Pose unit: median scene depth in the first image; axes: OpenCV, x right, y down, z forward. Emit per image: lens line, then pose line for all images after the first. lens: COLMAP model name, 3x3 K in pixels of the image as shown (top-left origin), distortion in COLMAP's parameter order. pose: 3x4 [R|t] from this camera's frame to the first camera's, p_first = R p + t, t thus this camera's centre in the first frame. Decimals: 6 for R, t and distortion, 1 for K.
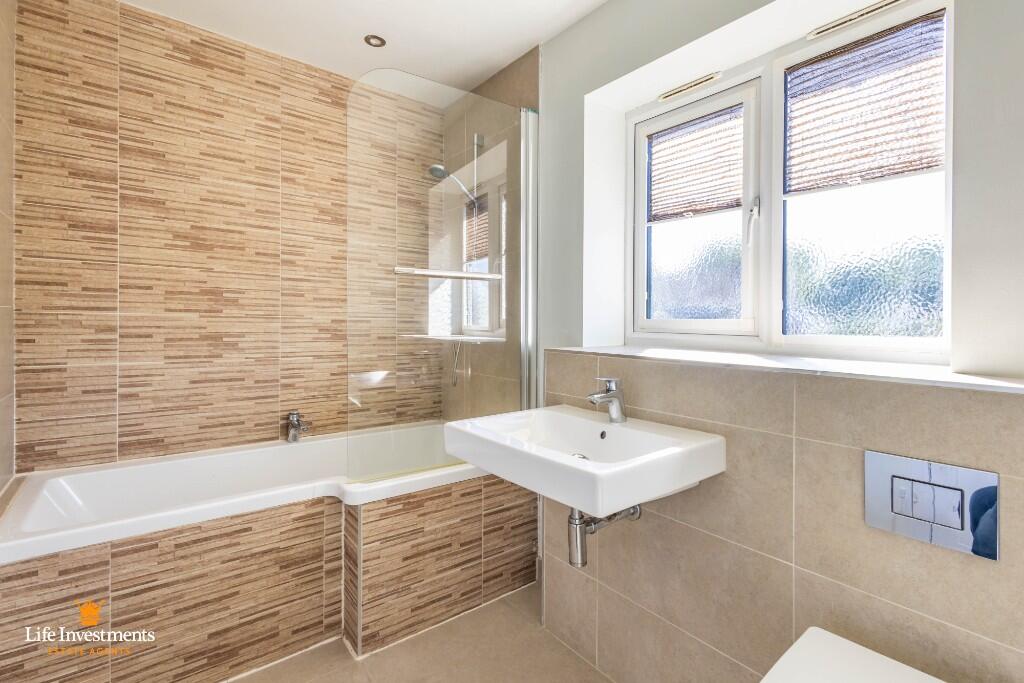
lens RADIAL K [[473.3, 0, 513.1], [0, 473.3, 329.7], [0, 0, 1]] dist [0.003449, -0.000271]
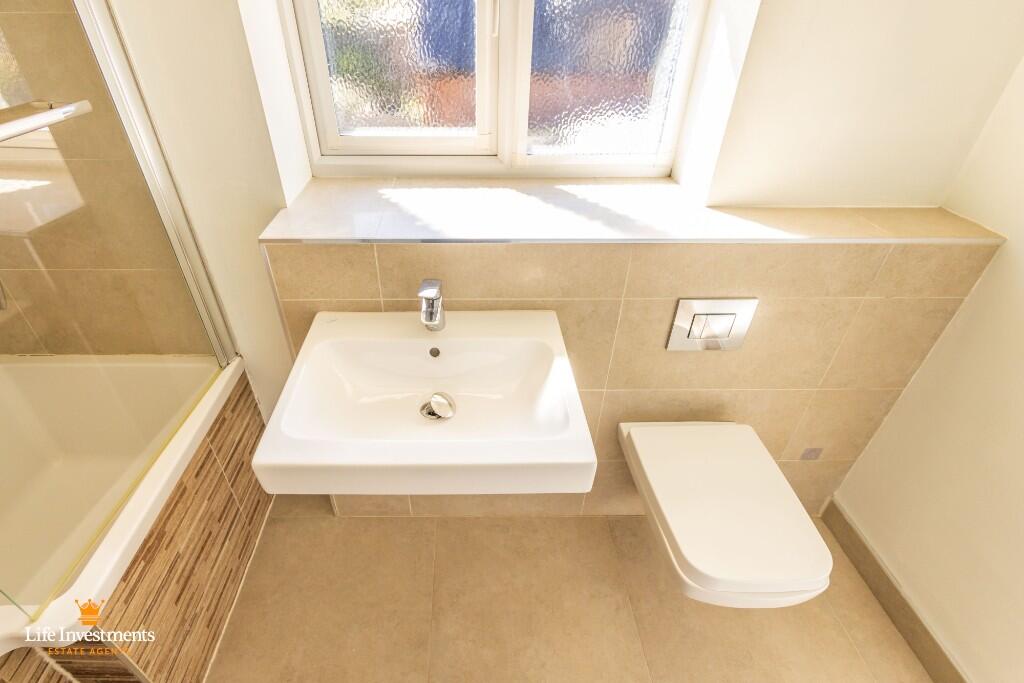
lens RADIAL K [[483.5, 0, 468.1], [0, 483.5, 342.8], [0, 0, 1]] dist [-0.000025, -0.000356]
pose [[0.619662, -0.466018, 0.631542, -0.226489], [0.021130, 0.814260, 0.580115, -0.209999], [-0.784584, -0.346131, 0.514413, 0.422102]]
